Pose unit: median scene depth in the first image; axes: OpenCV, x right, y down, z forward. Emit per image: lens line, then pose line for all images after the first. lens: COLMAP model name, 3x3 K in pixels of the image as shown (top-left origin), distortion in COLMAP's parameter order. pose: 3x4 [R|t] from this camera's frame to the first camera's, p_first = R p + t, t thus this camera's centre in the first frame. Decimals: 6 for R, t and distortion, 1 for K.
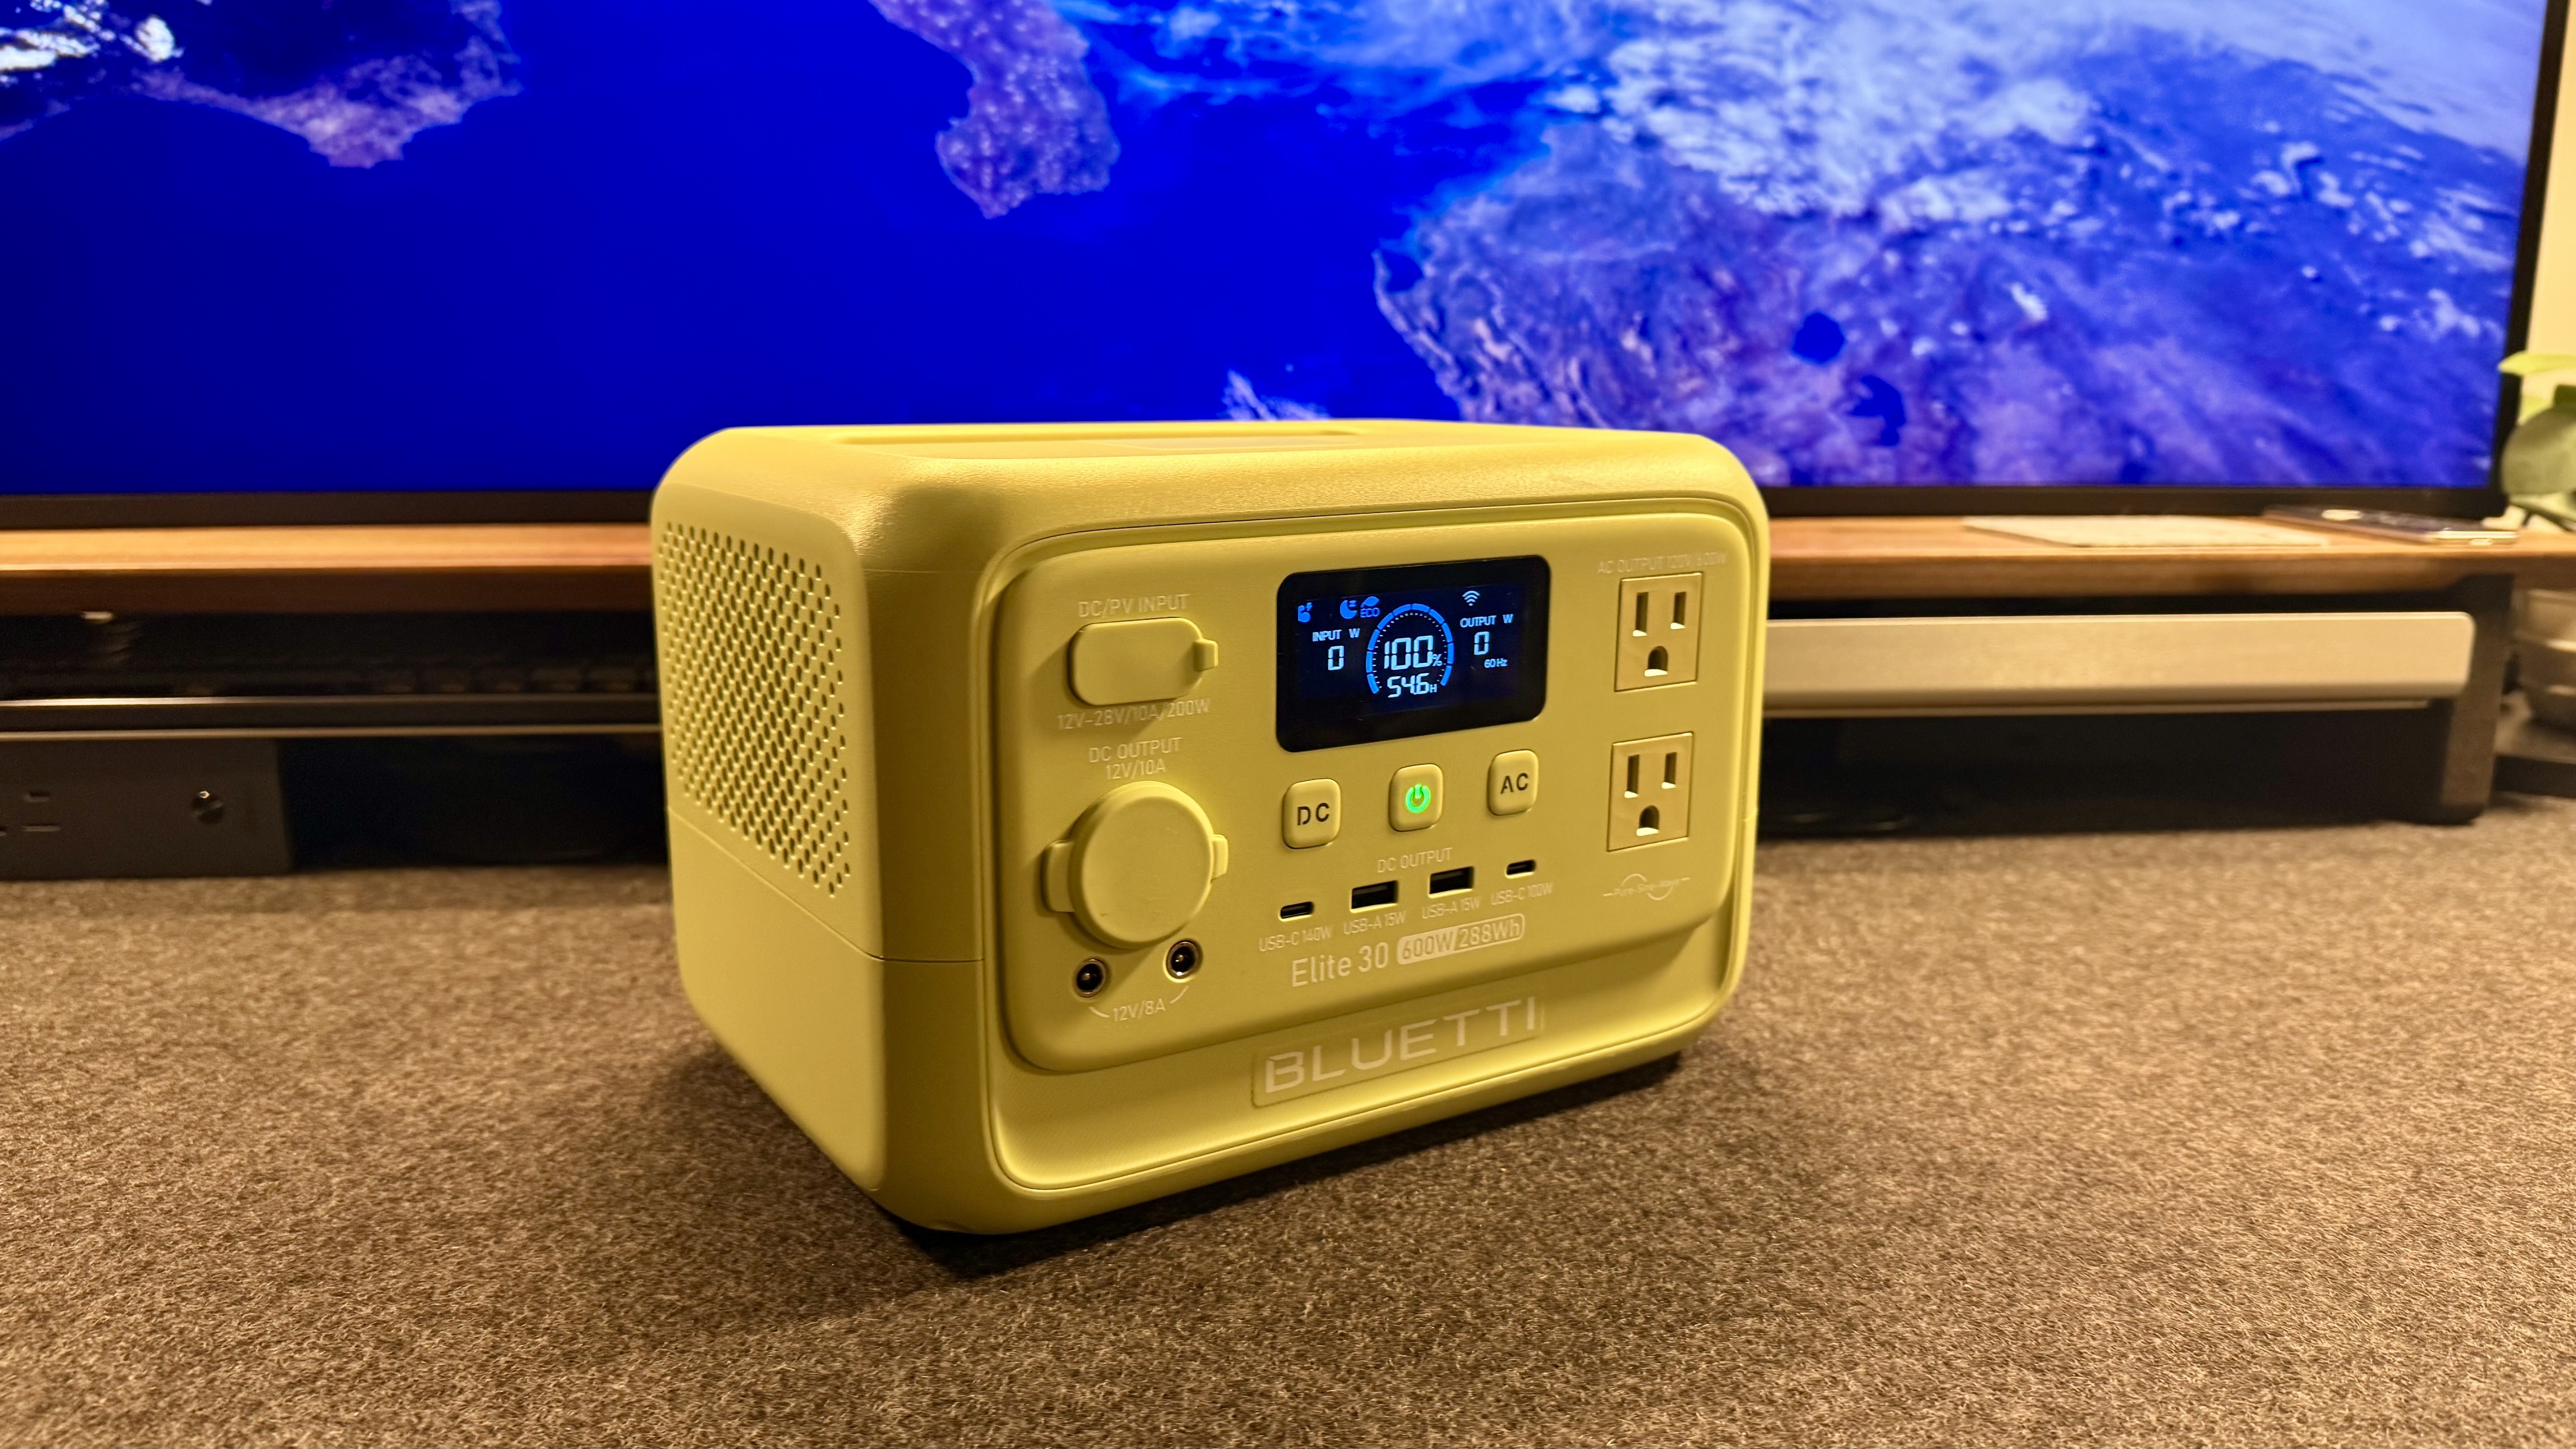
lens RADIAL K [[1852.3, 0, 1272.8], [0, 1852.3, 723.6], [0, 0, 1]] dist [0.095601, -0.203269]
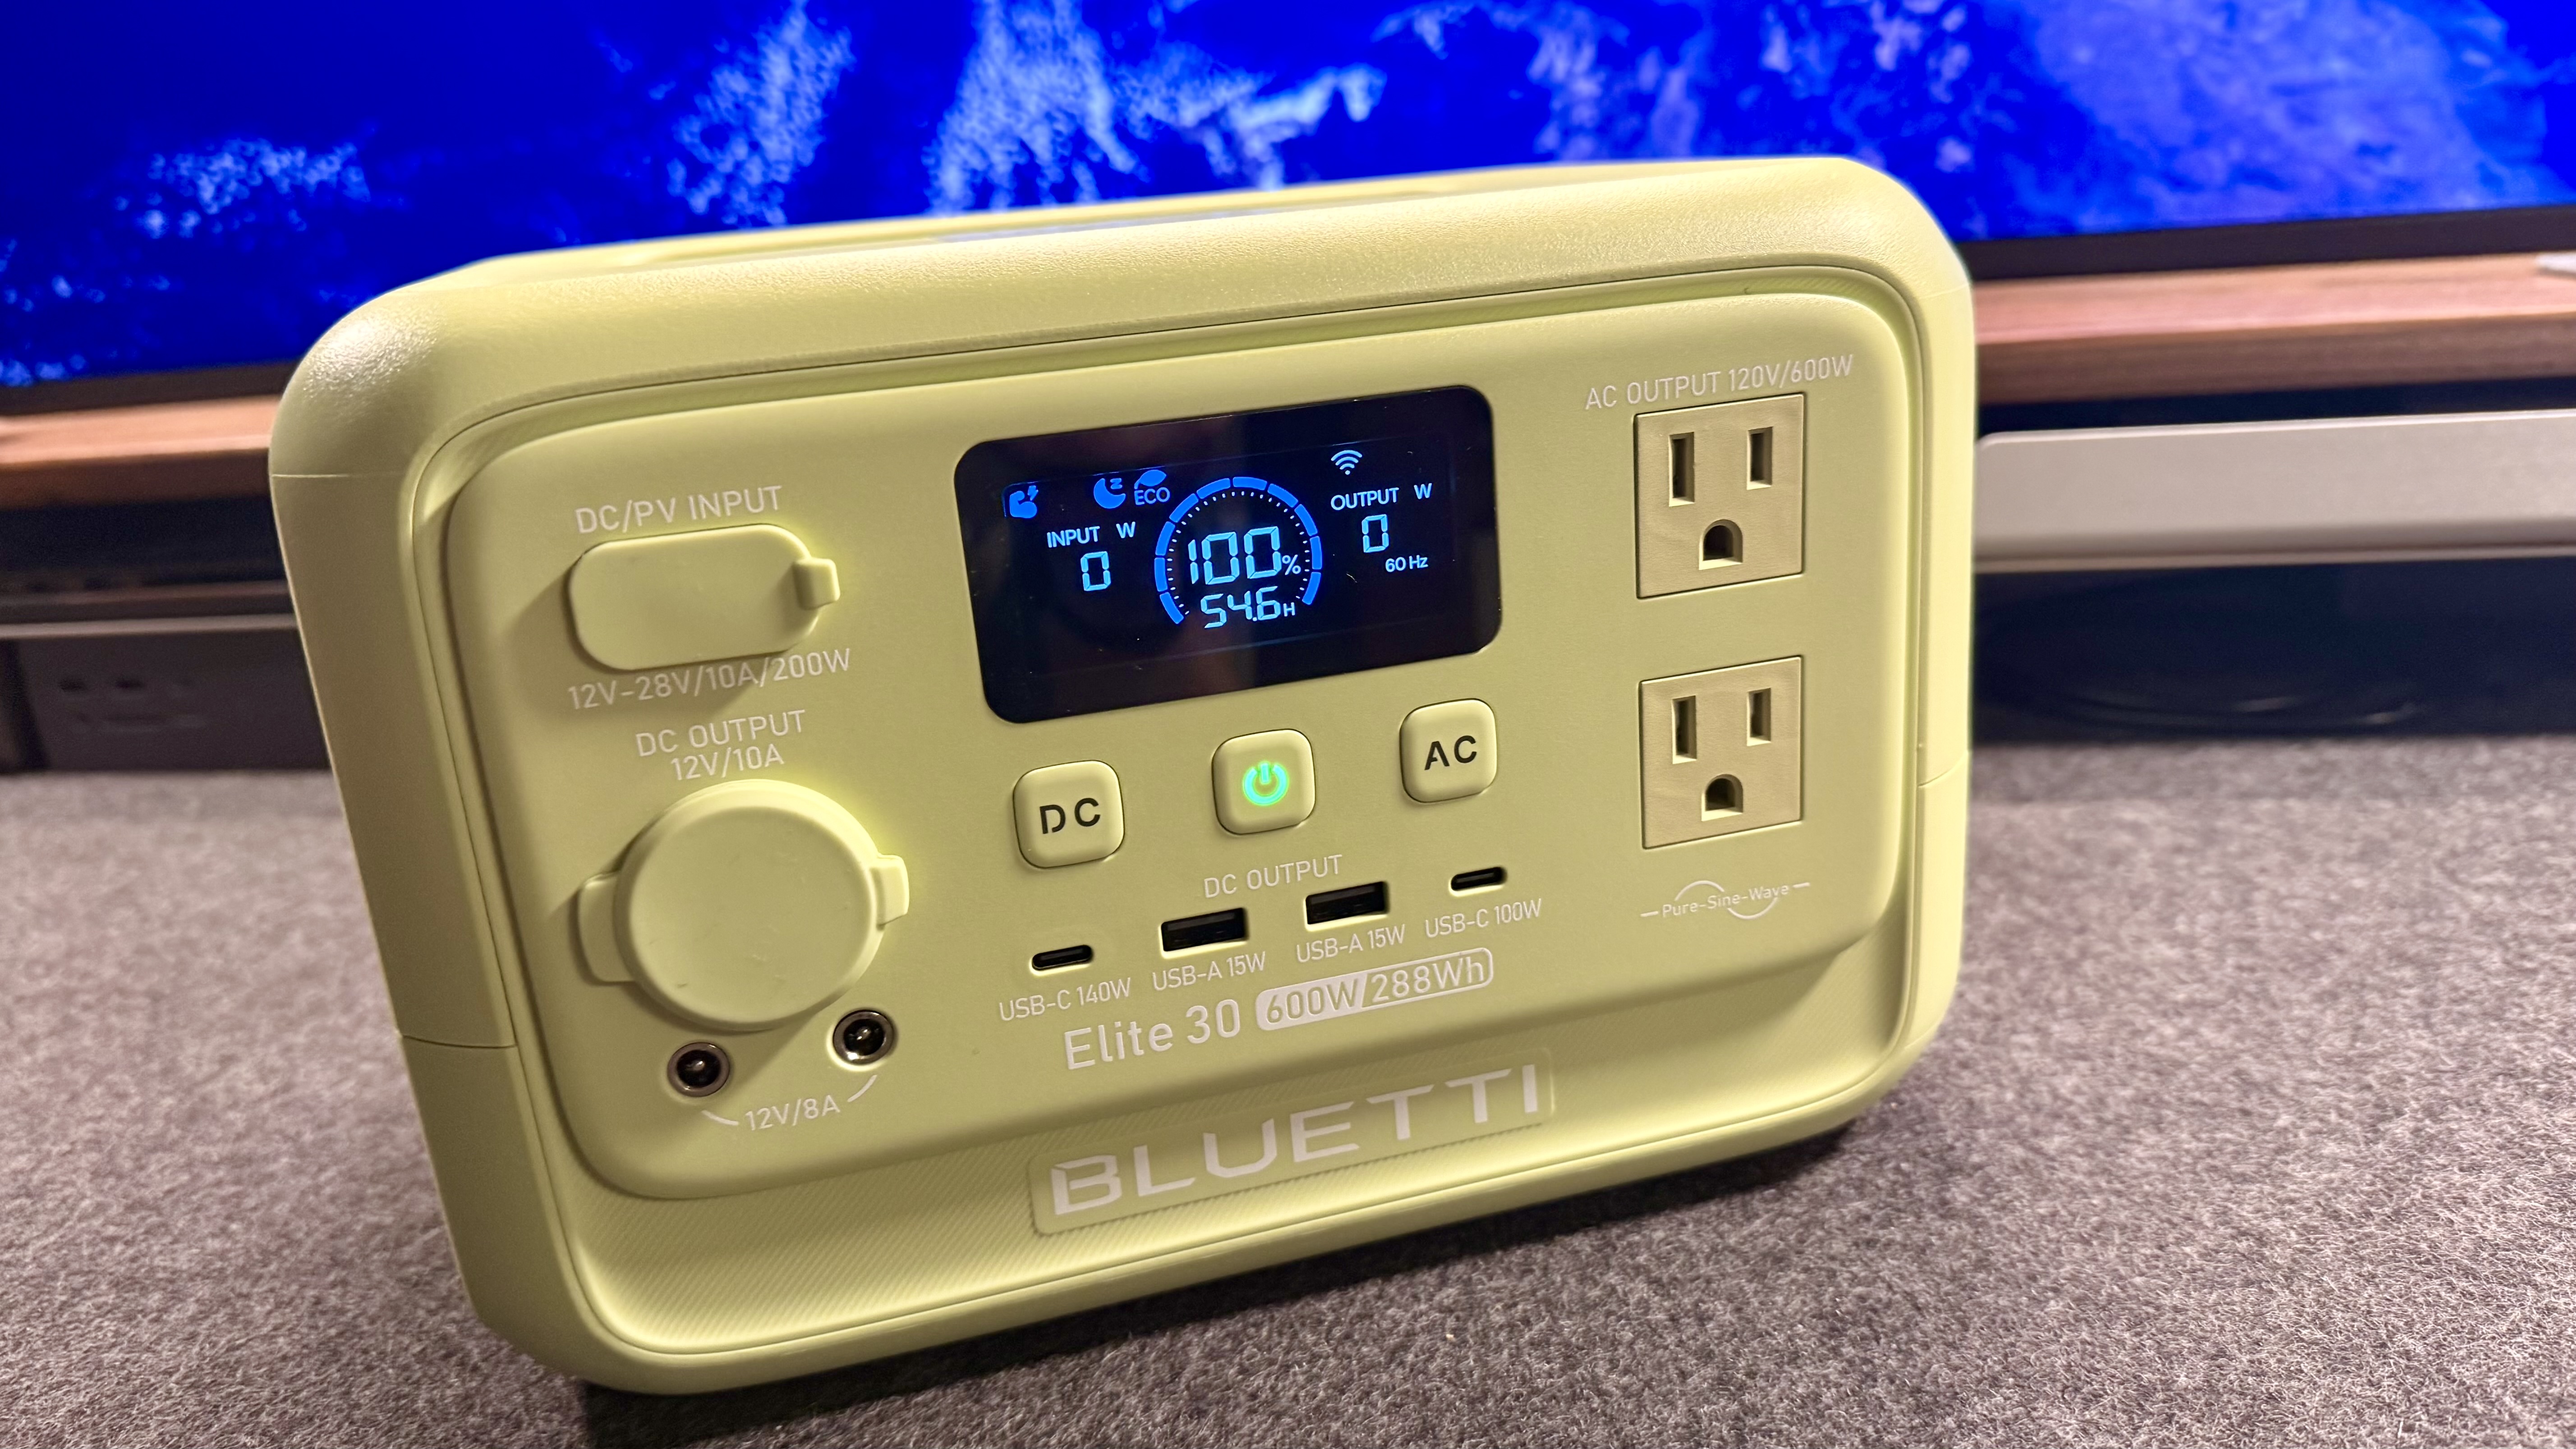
lens RADIAL K [[1849.4, 0, 1296.4], [0, 1849.4, 715.9], [0, 0, 1]] dist [0.087989, -0.173306]
pose [[0.953437, 0.005886, -0.301534, 0.272439], [0.025937, 0.994505, 0.101427, -0.045774], [0.300474, -0.104525, 0.948045, 0.392206]]
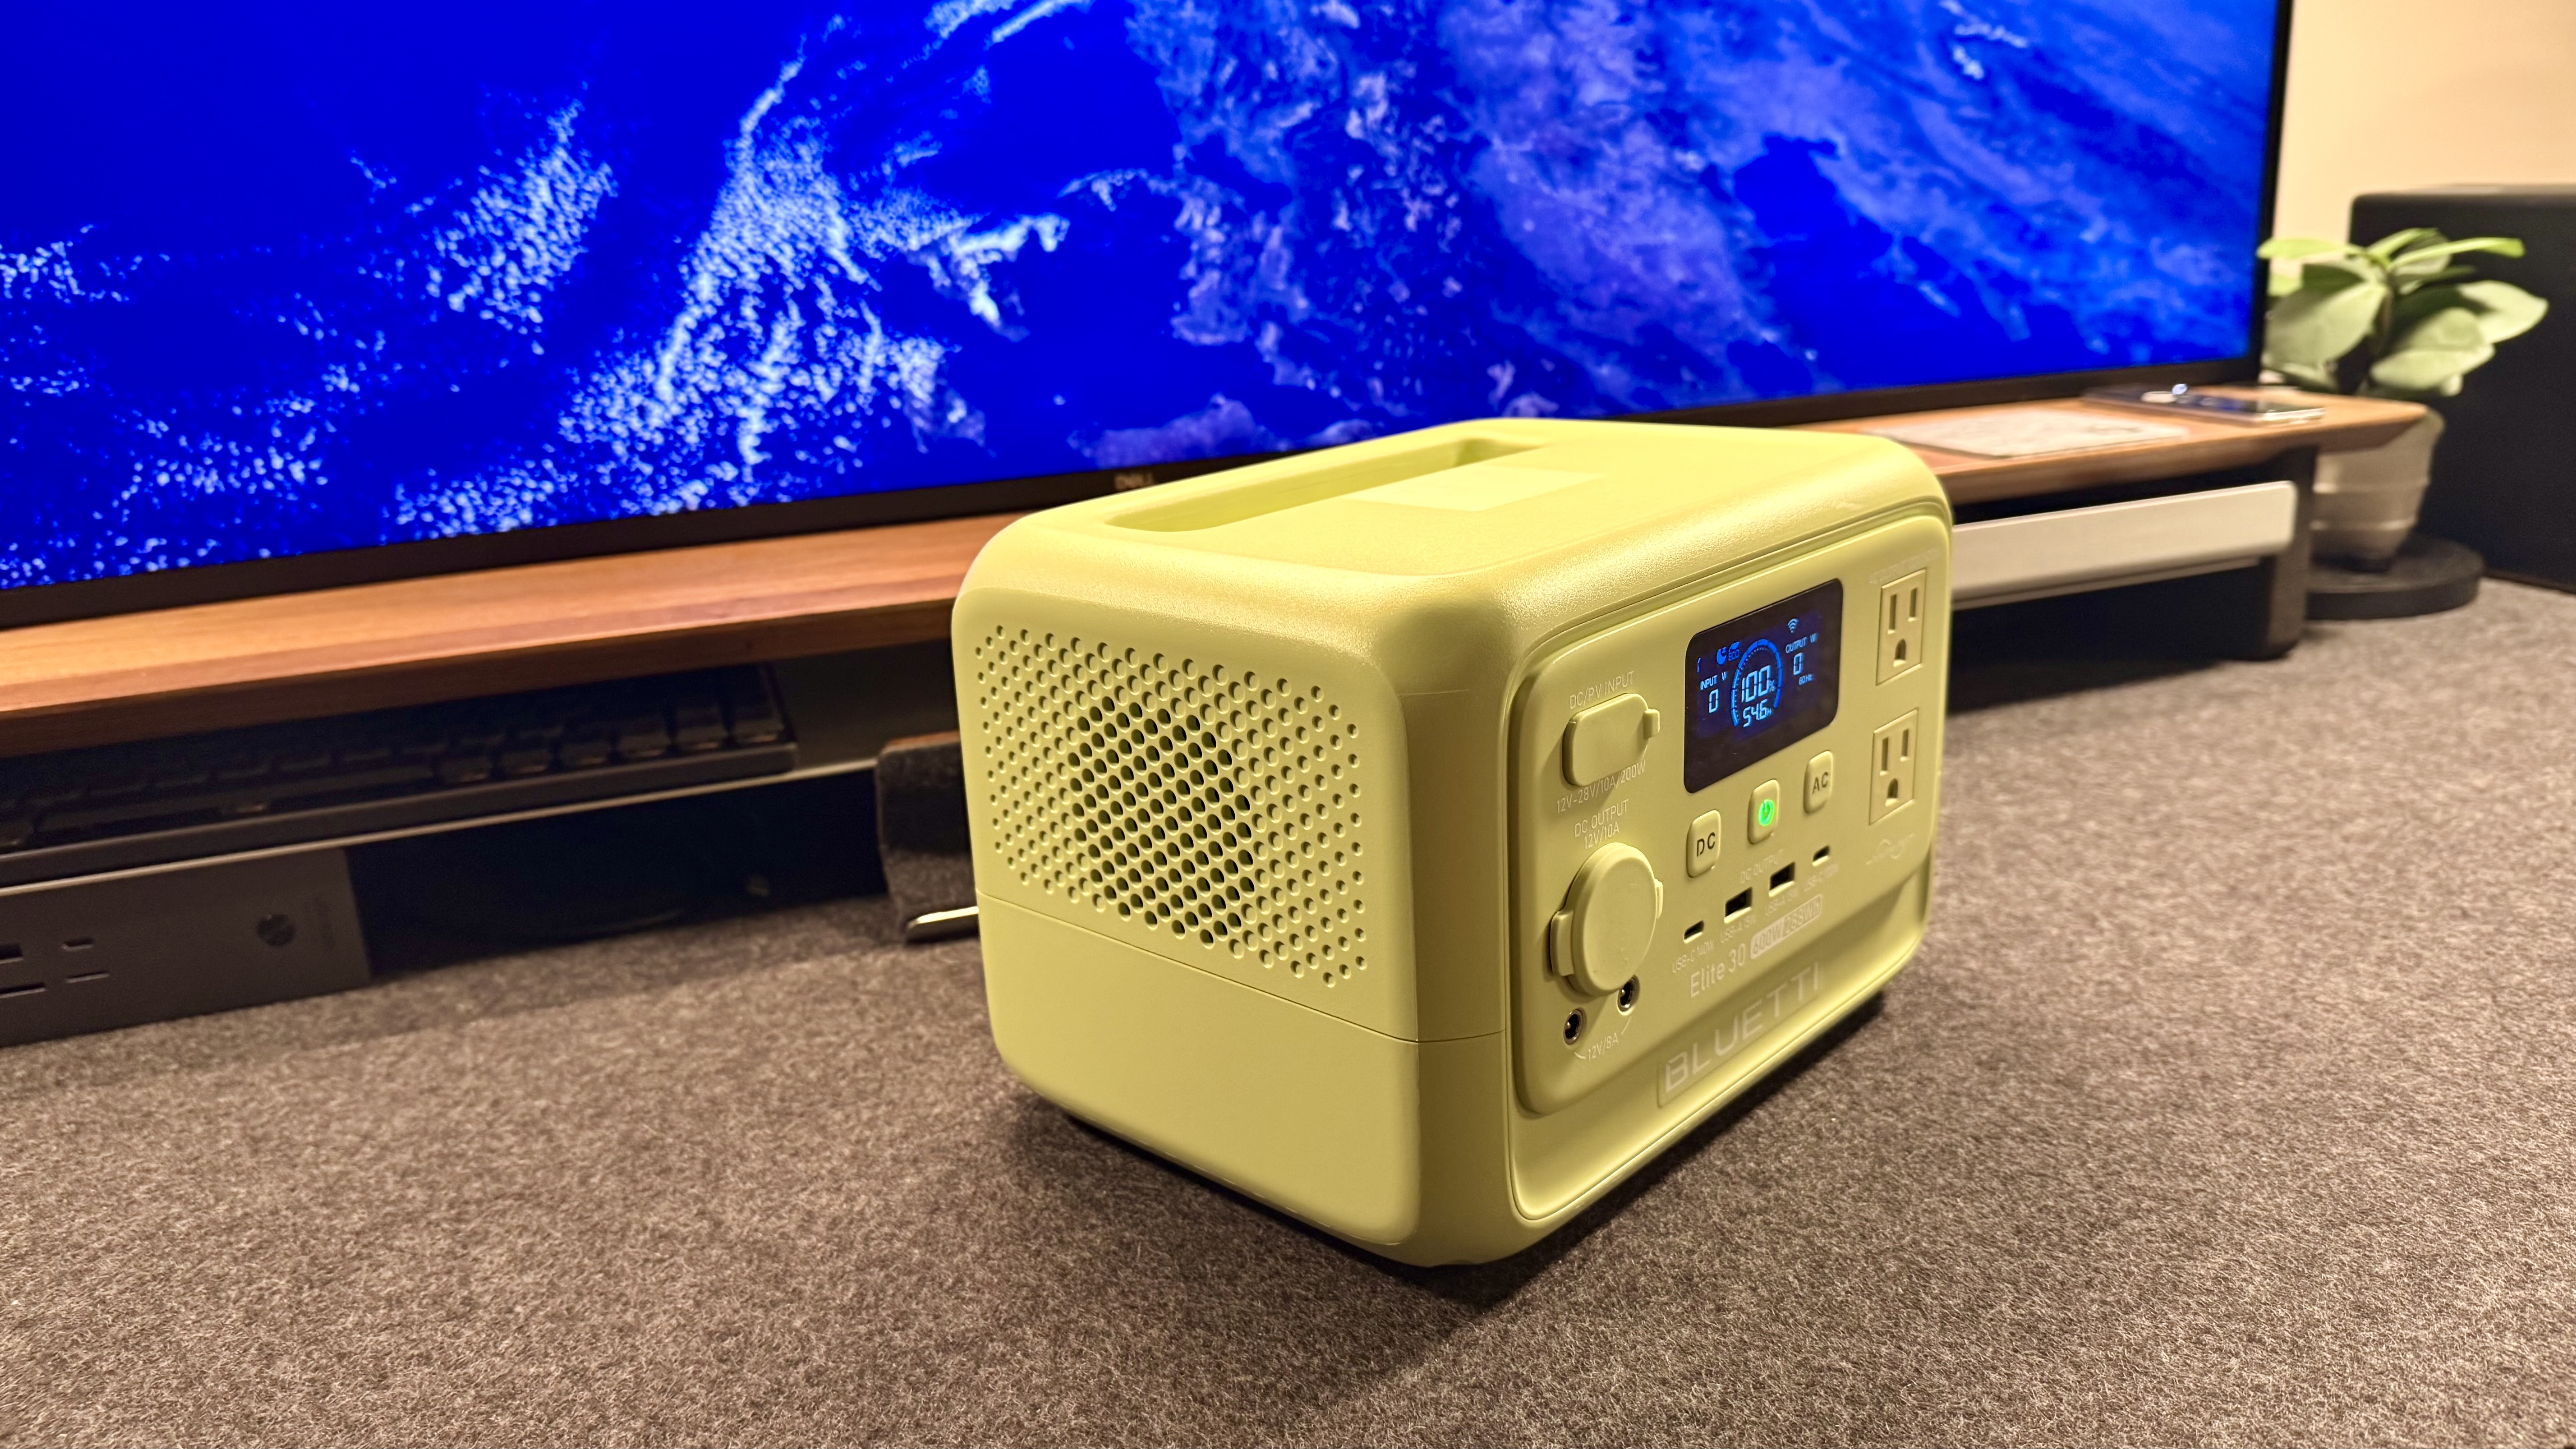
lens RADIAL K [[1874.1, 0, 1276.3], [0, 1874.1, 719.2], [0, 0, 1]] dist [-0.001661, 0.006795]
pose [[0.967839, -0.119996, 0.221107, -0.435355], [0.101880, 0.990567, 0.091637, -0.143478], [-0.230018, -0.066163, 0.970935, -0.016576]]
